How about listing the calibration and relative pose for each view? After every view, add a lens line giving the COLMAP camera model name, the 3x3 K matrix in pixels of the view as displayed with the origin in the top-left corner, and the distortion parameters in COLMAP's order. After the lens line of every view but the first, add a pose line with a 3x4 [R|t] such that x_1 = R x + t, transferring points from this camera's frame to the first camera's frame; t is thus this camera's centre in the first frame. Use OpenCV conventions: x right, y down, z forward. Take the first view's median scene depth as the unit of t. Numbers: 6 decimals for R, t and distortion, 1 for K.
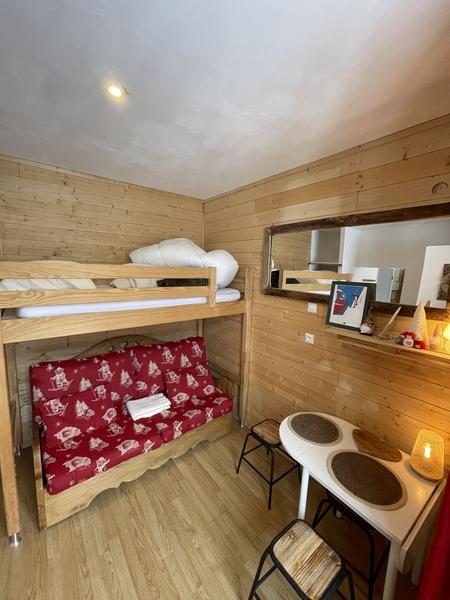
lens RADIAL K [[241.5, 0, 225.0], [0, 241.5, 300.0], [0, 0, 1]] dist [0.000567, 0.000252]
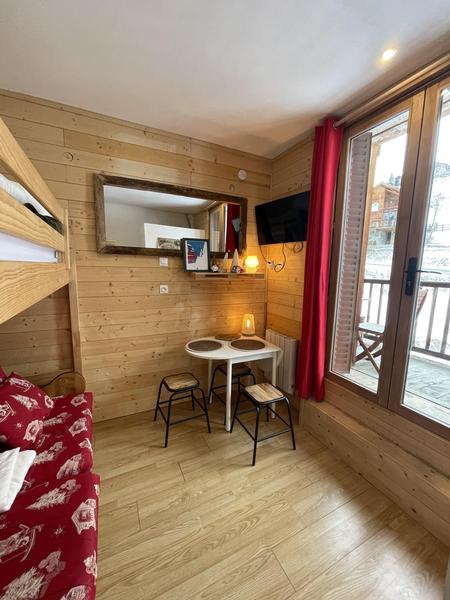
lens RADIAL K [[241.5, 0, 225.0], [0, 241.5, 300.0], [0, 0, 1]] dist [0.000567, 0.000252]
pose [[0.207912, -0.159035, 0.965132, -0.747479], [0.123015, 0.983111, 0.135497, 0.094228], [-0.970381, 0.090554, 0.223964, 0.491405]]
